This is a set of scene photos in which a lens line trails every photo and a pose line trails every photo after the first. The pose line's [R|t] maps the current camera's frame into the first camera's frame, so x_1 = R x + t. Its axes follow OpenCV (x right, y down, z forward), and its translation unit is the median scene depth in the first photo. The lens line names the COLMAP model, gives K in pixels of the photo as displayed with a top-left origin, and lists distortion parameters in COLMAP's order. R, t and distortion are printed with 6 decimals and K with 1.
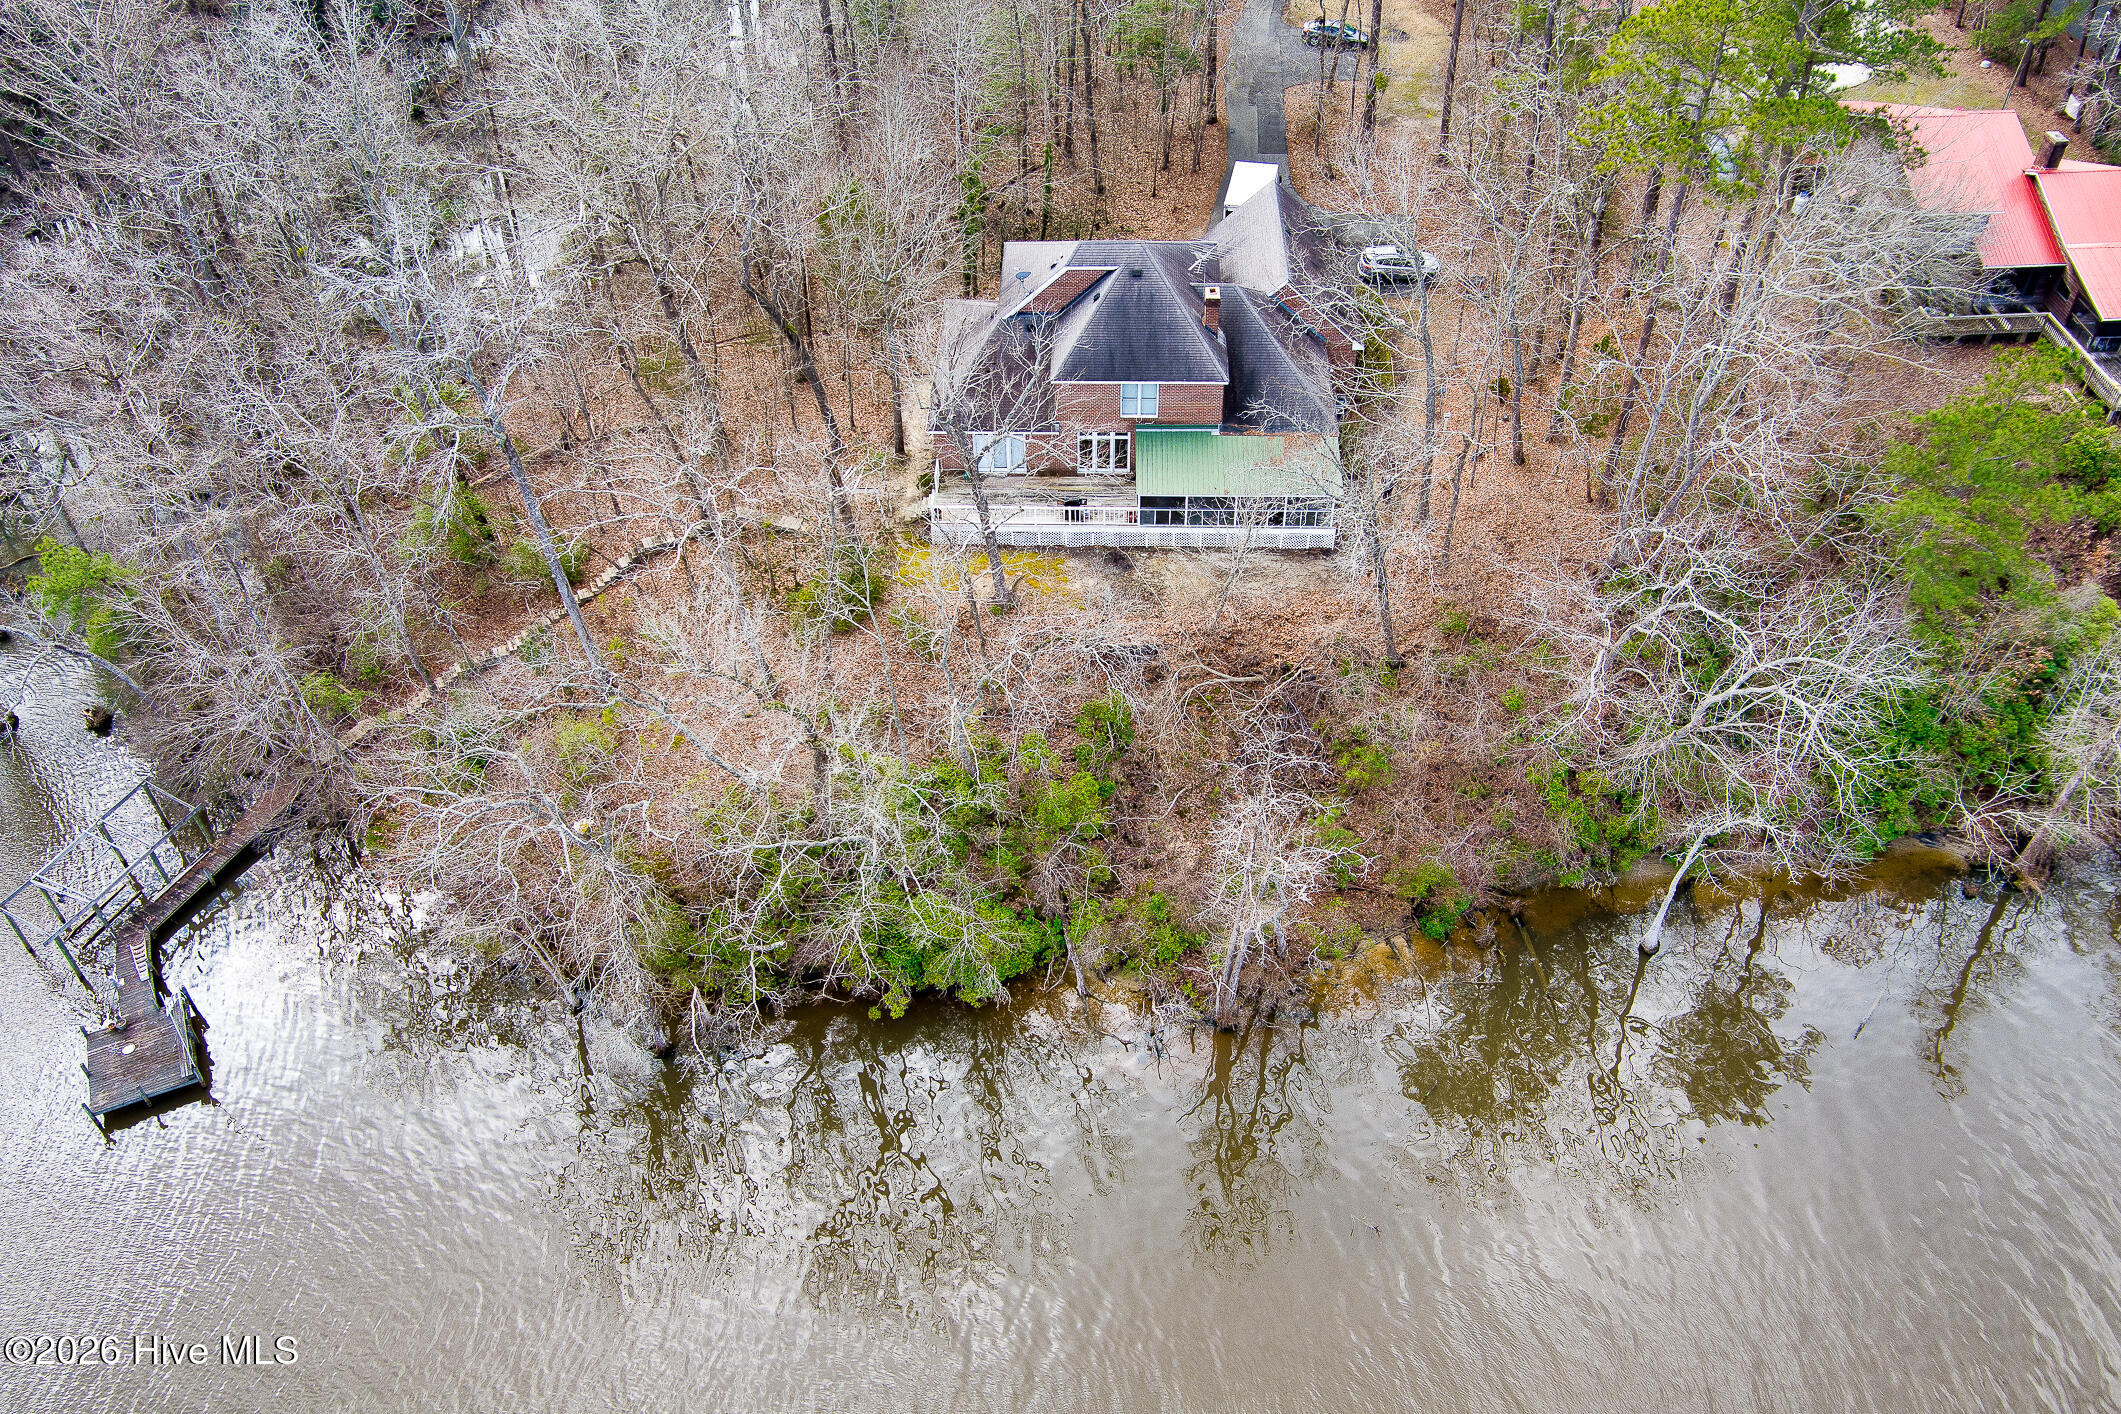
lens RADIAL K [[1703.1, 0, 1060.5], [0, 1703.1, 707.0], [0, 0, 1]] dist [-0.059881, -0.006197]
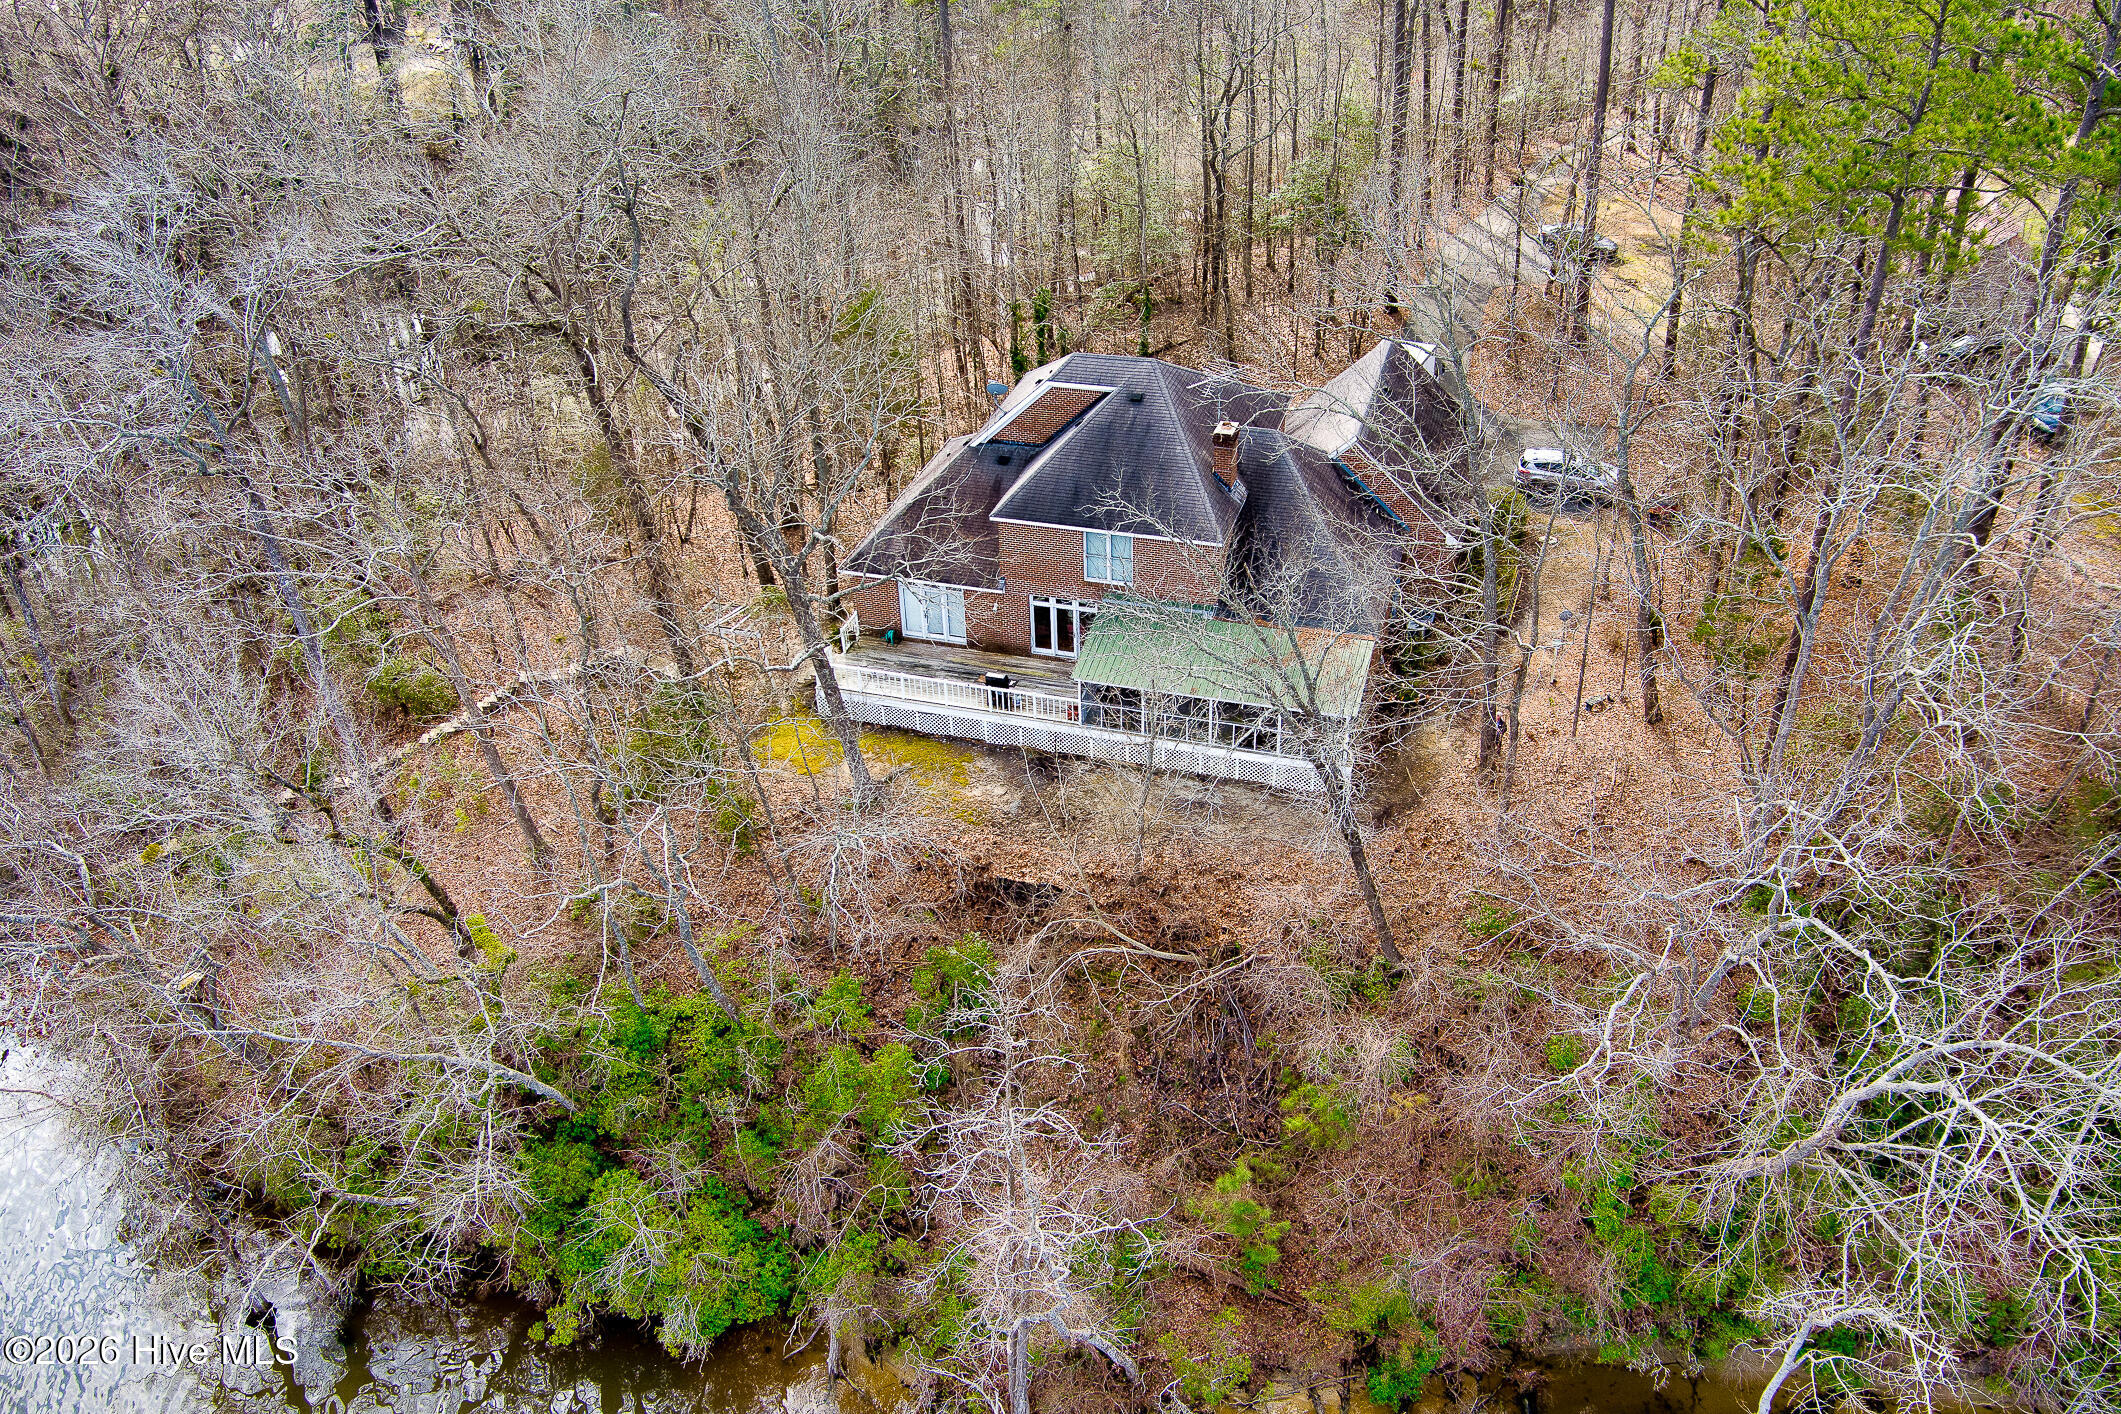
lens RADIAL K [[1703.1, 0, 1060.5], [0, 1703.1, 707.0], [0, 0, 1]] dist [-0.059881, -0.006197]
pose [[0.964964, 0.133816, -0.225694, 0.205050], [-0.174220, 0.969958, -0.169788, 0.010373], [0.196193, 0.203159, 0.959289, 0.308481]]
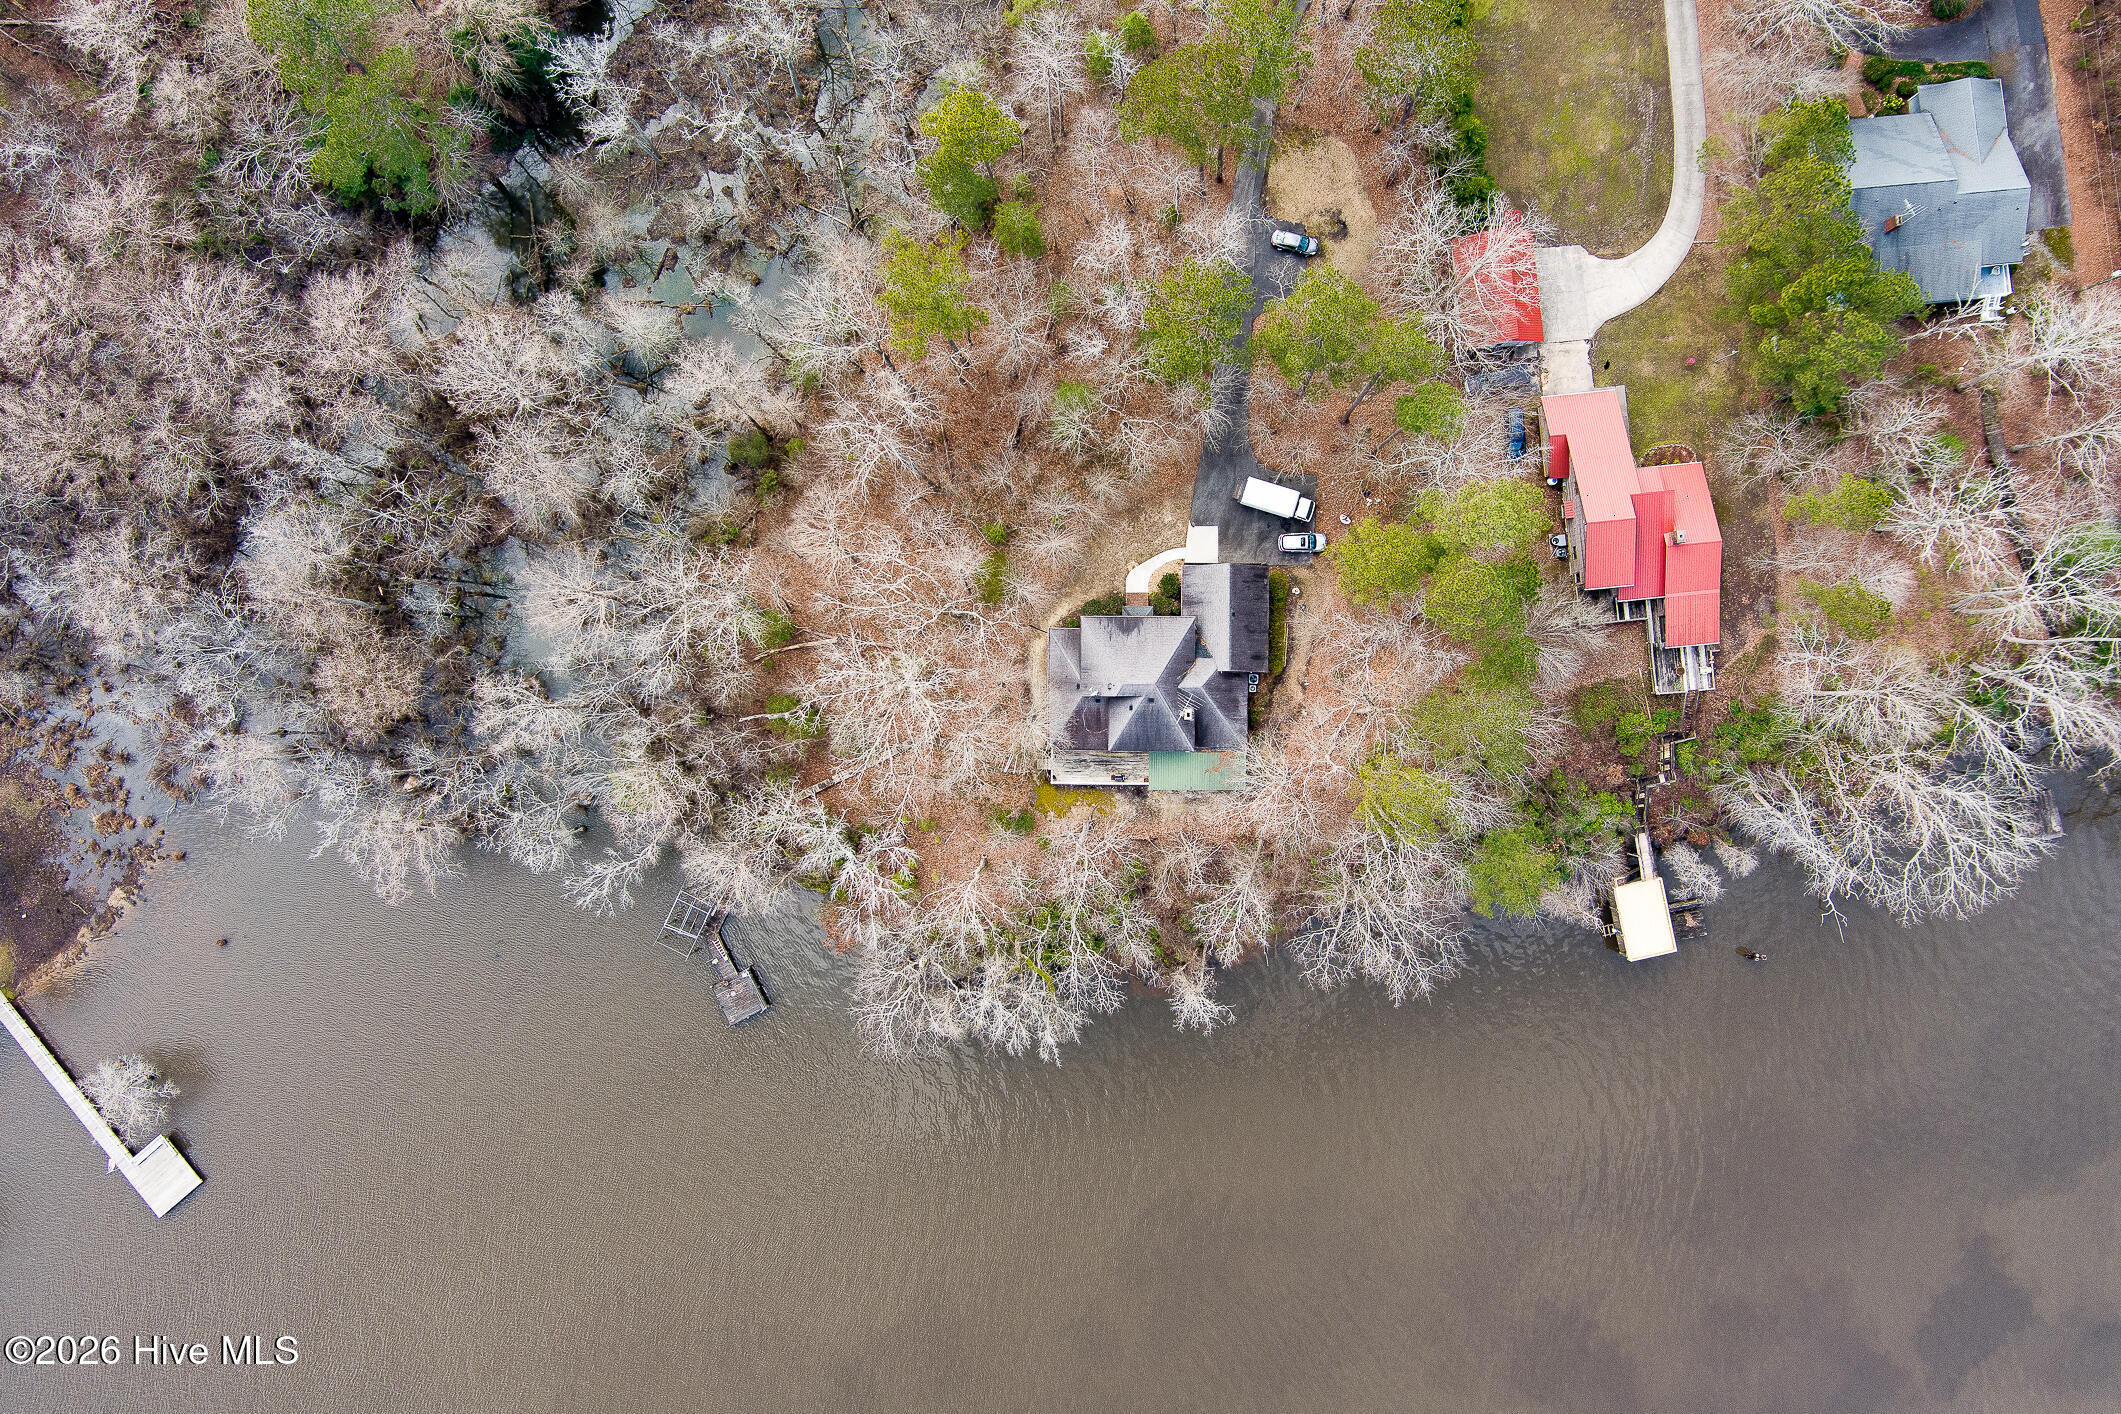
lens RADIAL K [[1703.1, 0, 1060.5], [0, 1703.1, 707.0], [0, 0, 1]] dist [-0.059881, -0.006197]
pose [[0.999833, -0.016668, -0.007491, -0.048403], [0.017156, 0.714938, 0.698977, -1.692849], [-0.006295, -0.698989, 0.715105, -0.455510]]
